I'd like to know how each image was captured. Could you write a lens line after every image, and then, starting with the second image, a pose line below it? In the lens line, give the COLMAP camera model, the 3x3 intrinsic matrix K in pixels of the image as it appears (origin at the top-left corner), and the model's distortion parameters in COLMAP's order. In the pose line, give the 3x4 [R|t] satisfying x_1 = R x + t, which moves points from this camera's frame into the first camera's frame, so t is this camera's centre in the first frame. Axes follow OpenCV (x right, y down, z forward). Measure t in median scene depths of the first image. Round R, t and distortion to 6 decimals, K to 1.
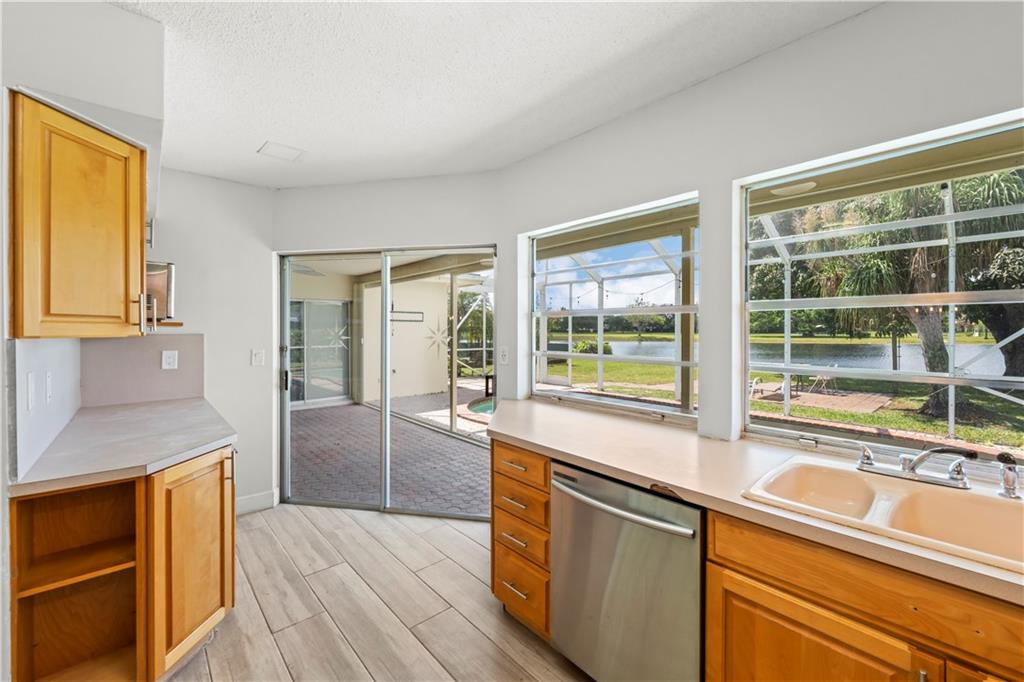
lens RADIAL K [[416.9, 0, 508.9], [0, 416.9, 328.3], [0, 0, 1]] dist [0.000426, -0.000280]
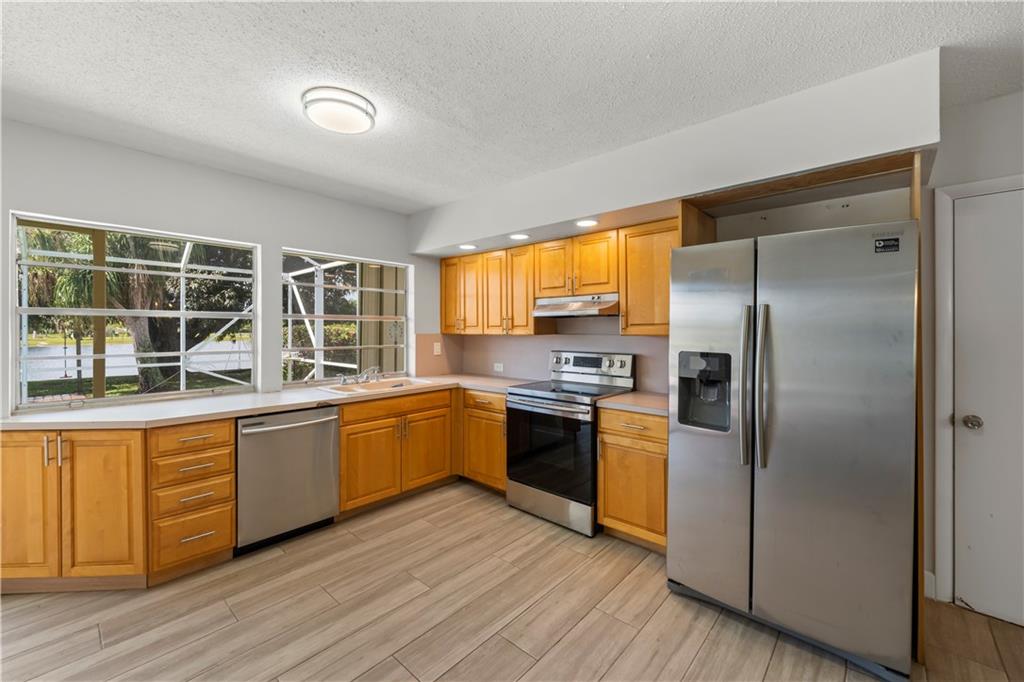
lens RADIAL K [[416.9, 0, 508.9], [0, 416.9, 328.3], [0, 0, 1]] dist [0.000426, -0.000280]
pose [[-0.094820, 0.000921, 0.995494, -0.949283], [0.003711, 0.999993, -0.000572, 0.003220], [-0.995488, 0.003640, -0.094822, 0.132092]]
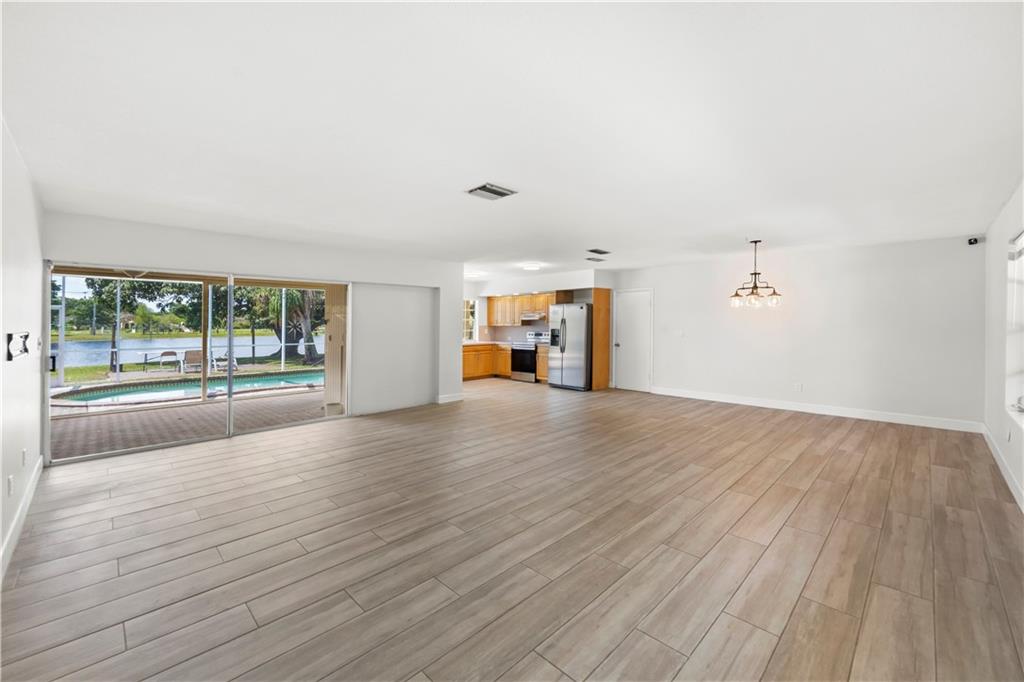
lens RADIAL K [[416.9, 0, 508.9], [0, 416.9, 328.3], [0, 0, 1]] dist [0.000426, -0.000280]
pose [[-0.060368, -0.005809, 0.998159, -3.573358], [0.001603, 0.999981, 0.005917, 0.022566], [-0.998175, 0.001957, -0.060357, 0.277637]]
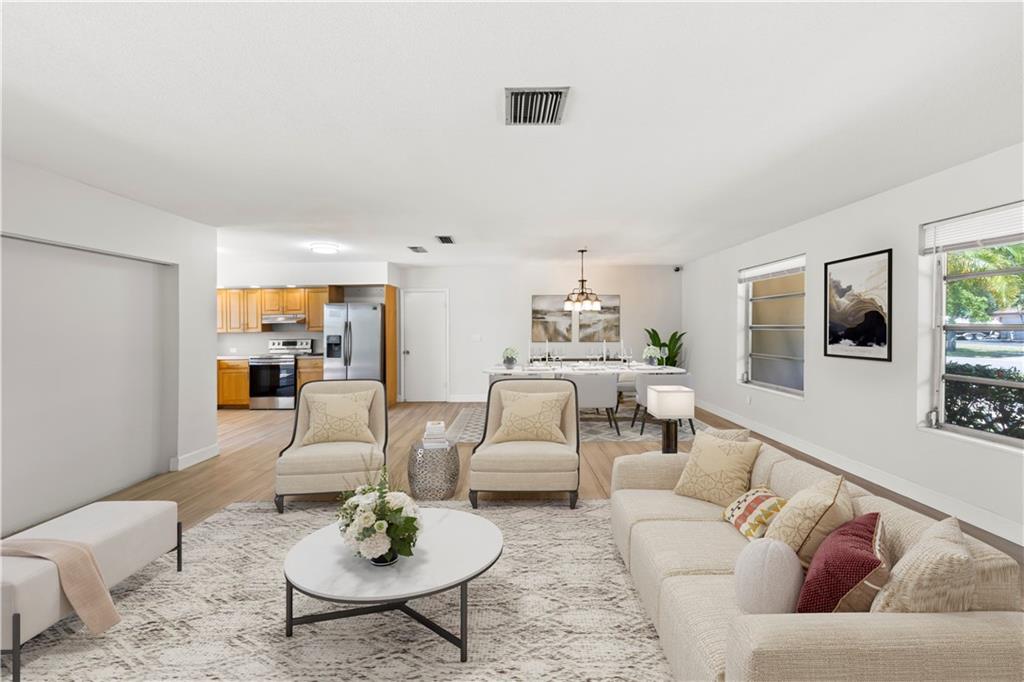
lens RADIAL K [[416.9, 0, 508.9], [0, 416.9, 328.3], [0, 0, 1]] dist [0.000426, -0.000280]
pose [[-0.737059, 0.009116, 0.675767, -2.764534], [0.010190, 0.999945, -0.002374, 0.023254], [-0.675752, 0.005136, -0.737111, 0.873370]]
